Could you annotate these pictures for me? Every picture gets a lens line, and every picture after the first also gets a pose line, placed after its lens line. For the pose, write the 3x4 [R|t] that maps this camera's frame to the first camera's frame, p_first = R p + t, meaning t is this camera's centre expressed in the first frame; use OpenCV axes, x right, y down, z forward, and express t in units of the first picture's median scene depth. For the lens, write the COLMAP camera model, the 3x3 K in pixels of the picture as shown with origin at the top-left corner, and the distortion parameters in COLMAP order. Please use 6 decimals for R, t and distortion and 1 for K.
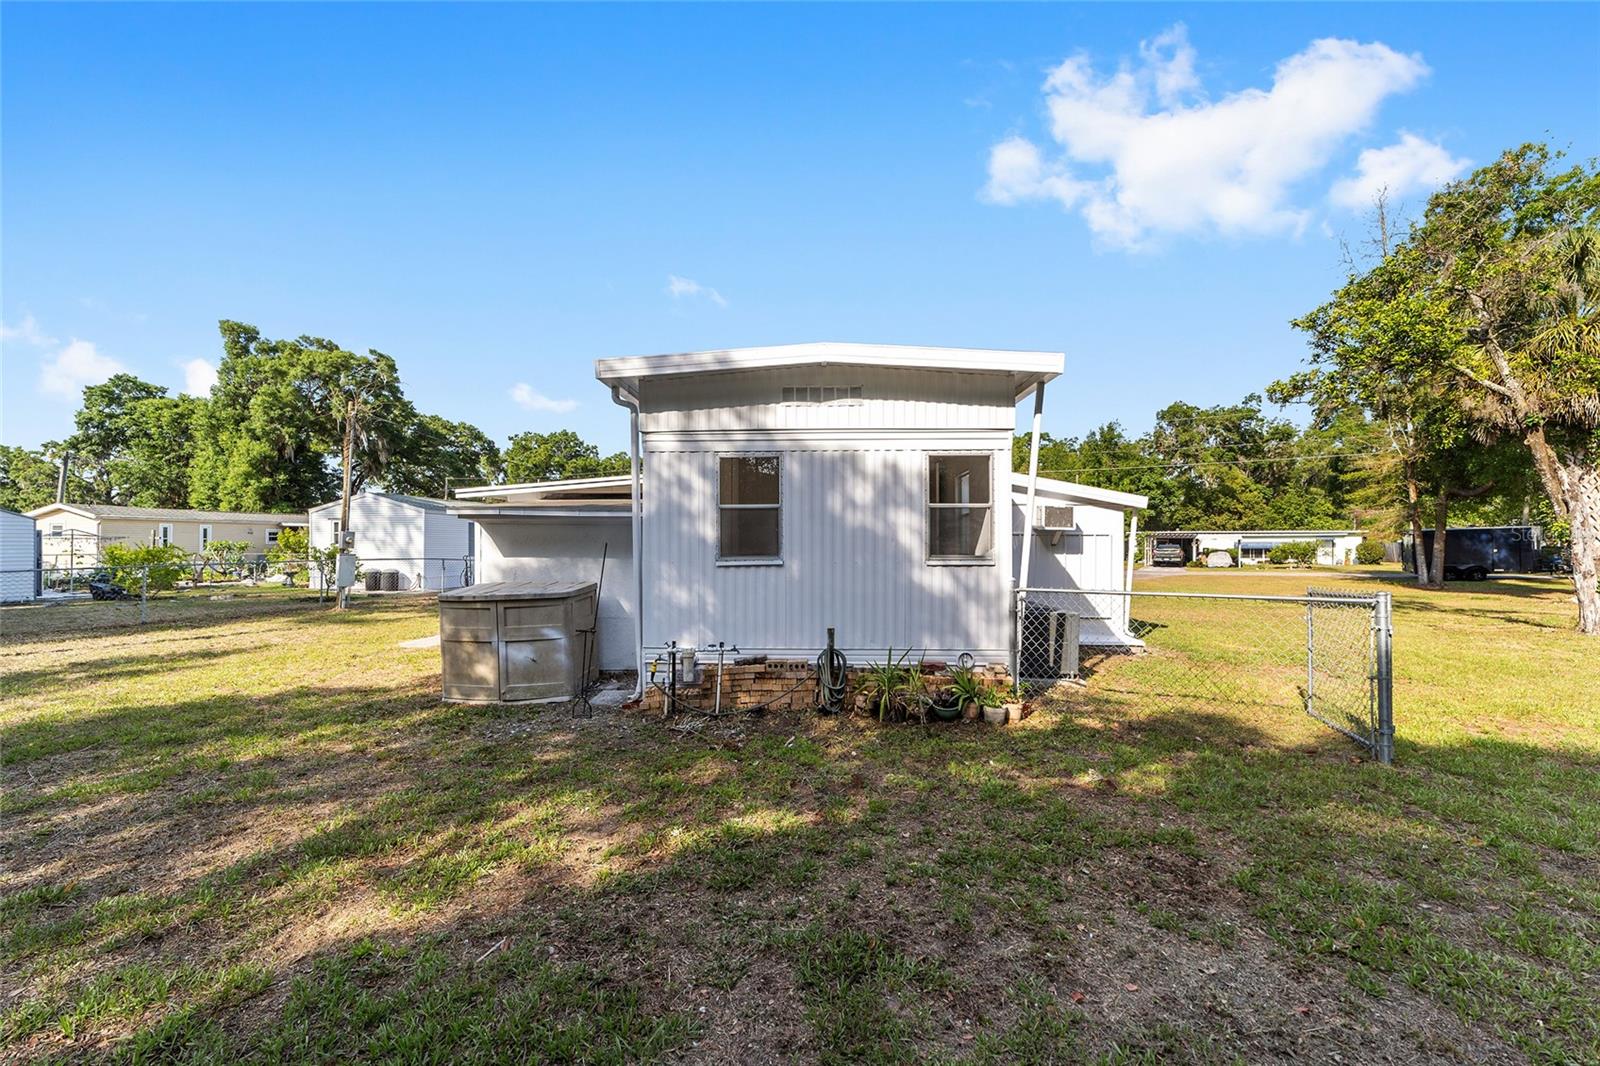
lens RADIAL K [[615.1, 0, 798.8], [0, 615.1, 535.2], [0, 0, 1]] dist [-0.015906, 0.007047]
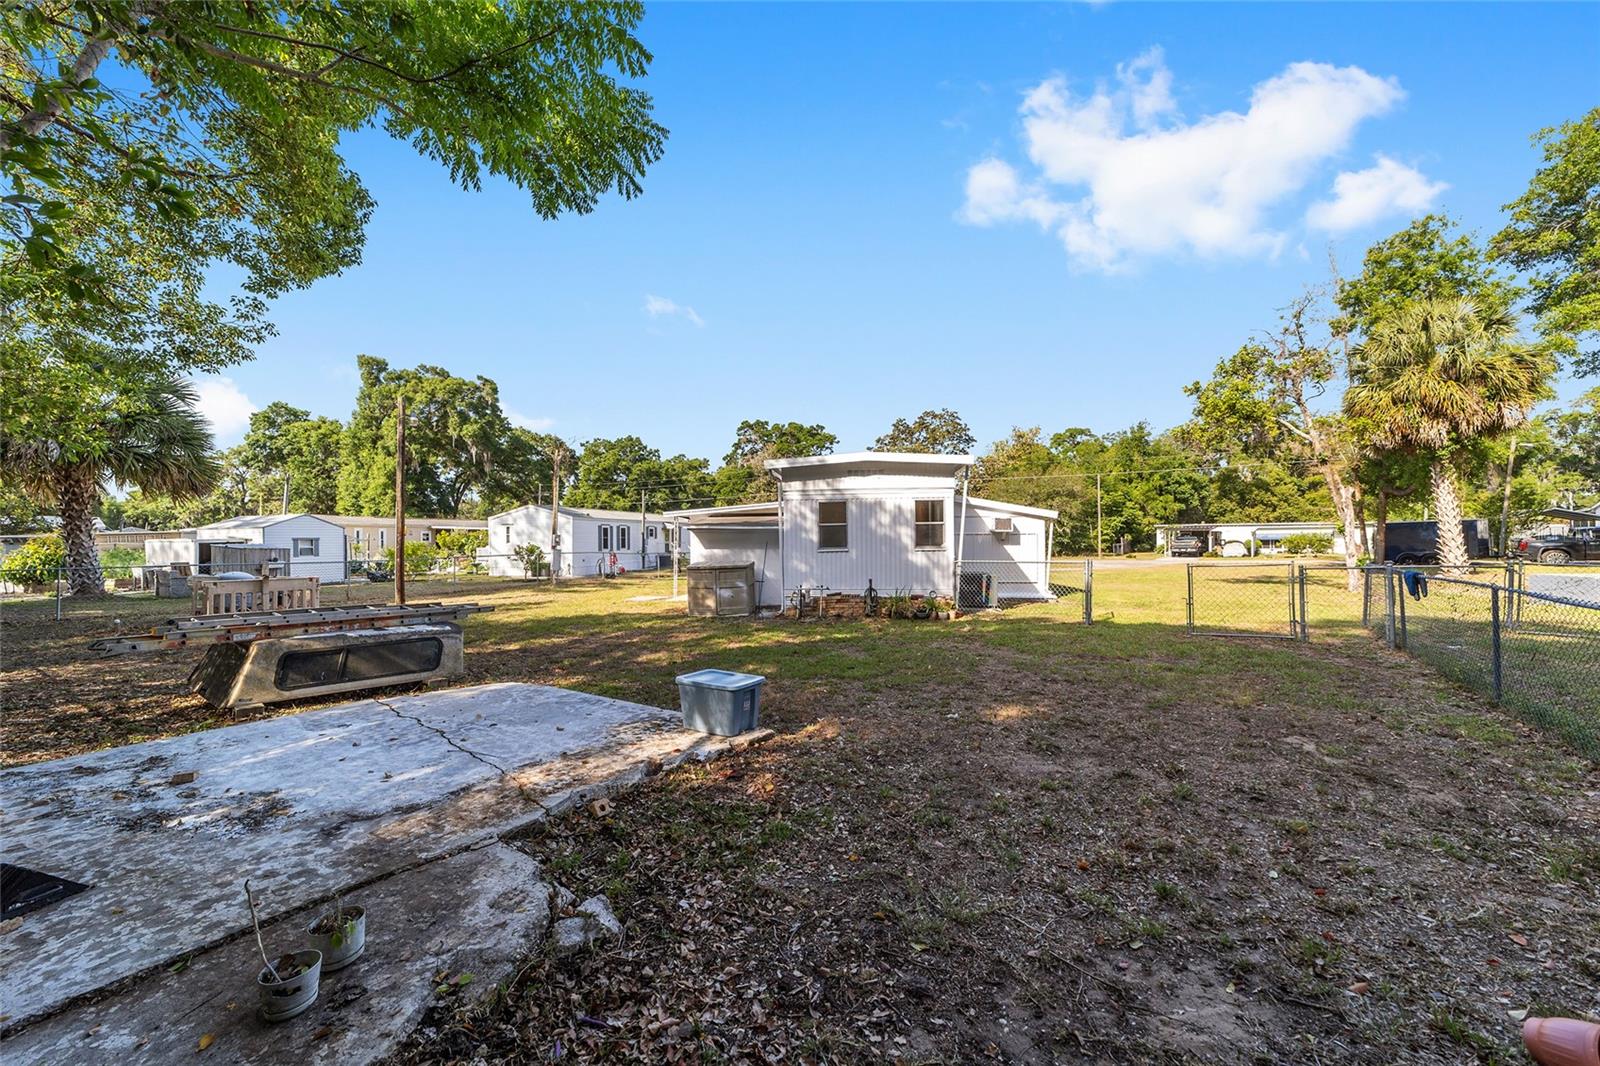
lens RADIAL K [[615.1, 0, 798.0], [0, 615.1, 543.4], [0, 0, 1]] dist [-0.015906, 0.007047]
pose [[0.996989, -0.008351, -0.077090, -0.028832], [0.010085, 0.999704, 0.022139, -0.024928], [0.076882, -0.022849, 0.996778, -0.964445]]
